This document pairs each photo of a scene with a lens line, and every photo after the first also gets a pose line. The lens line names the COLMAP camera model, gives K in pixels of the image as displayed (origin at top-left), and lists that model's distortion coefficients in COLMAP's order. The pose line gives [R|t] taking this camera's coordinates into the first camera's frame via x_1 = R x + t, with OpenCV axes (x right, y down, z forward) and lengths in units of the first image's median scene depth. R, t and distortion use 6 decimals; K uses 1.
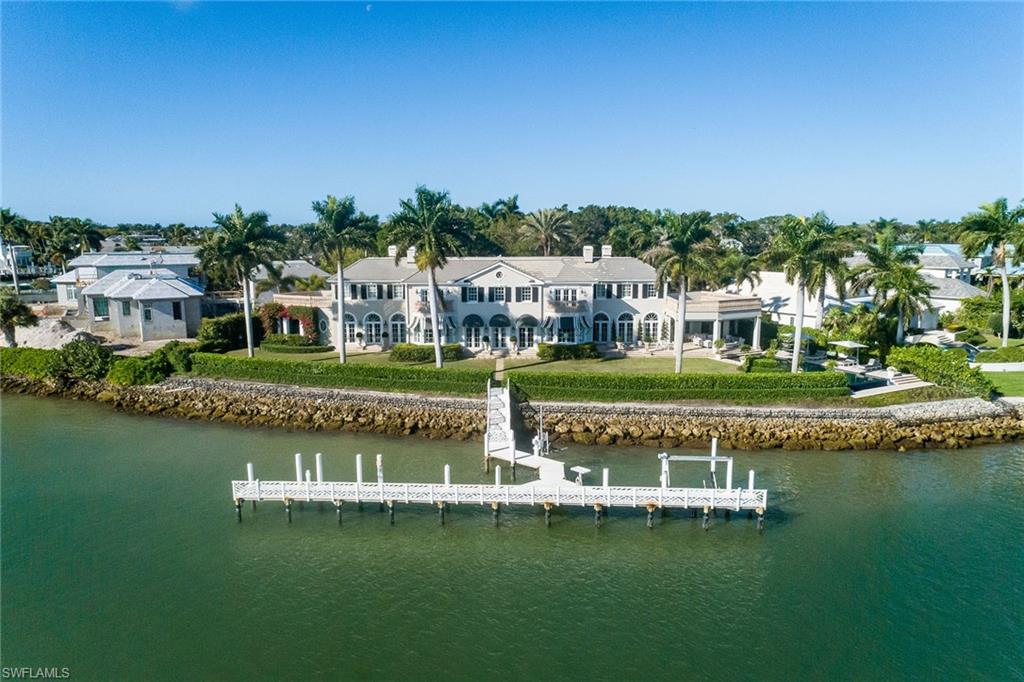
lens RADIAL K [[670.0, 0, 512.0], [0, 670.0, 341.0], [0, 0, 1]] dist [0.031326, 0.002652]
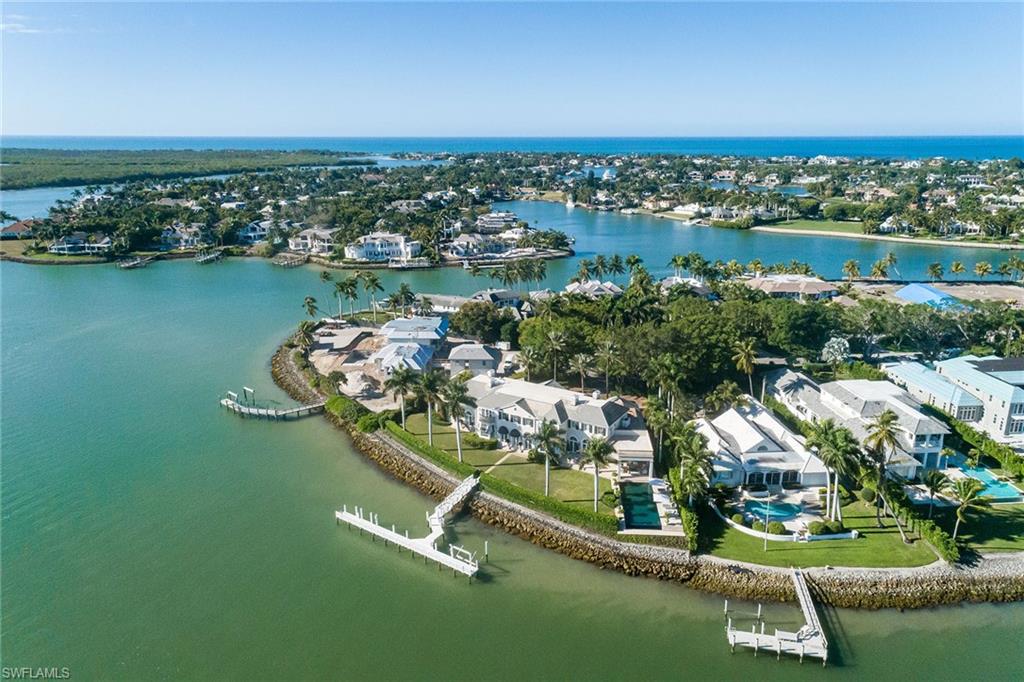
lens RADIAL K [[670.0, 0, 512.0], [0, 670.0, 341.0], [0, 0, 1]] dist [0.031326, 0.002652]
pose [[0.850033, 0.140283, -0.507705, 1.117509], [-0.076844, 0.986597, 0.143948, -0.692459], [0.521094, -0.083346, 0.849420, -0.730054]]
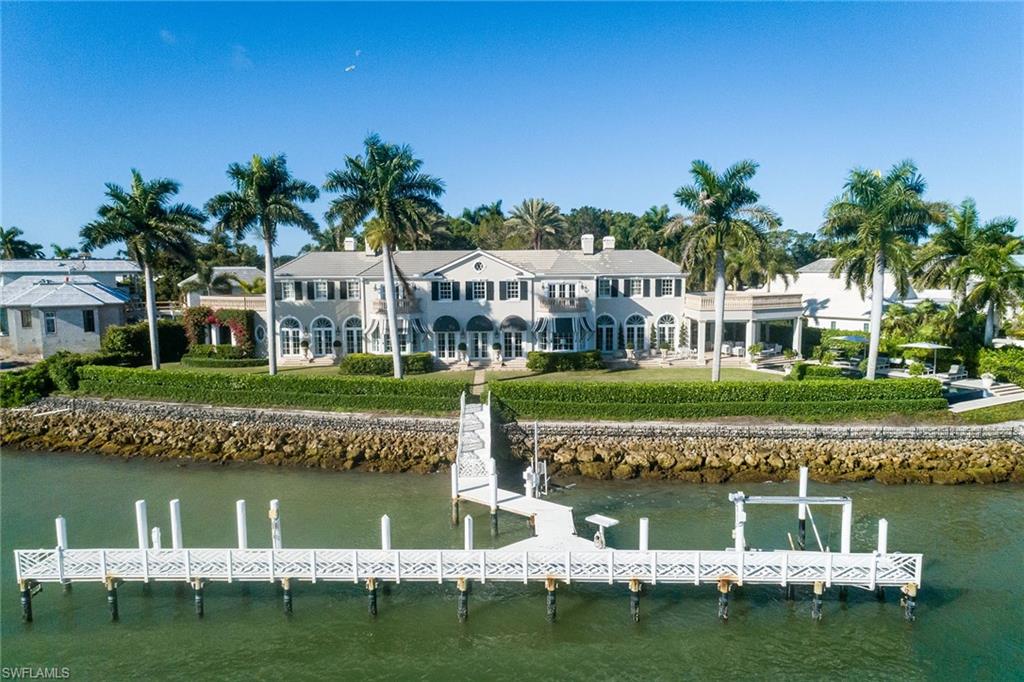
lens RADIAL K [[670.0, 0, 512.0], [0, 670.0, 341.0], [0, 0, 1]] dist [0.031326, 0.002652]
pose [[0.999786, -0.007367, 0.019324, 0.005676], [0.008329, 0.998704, -0.050212, 0.038455], [-0.018929, 0.050362, 0.998552, 0.252732]]
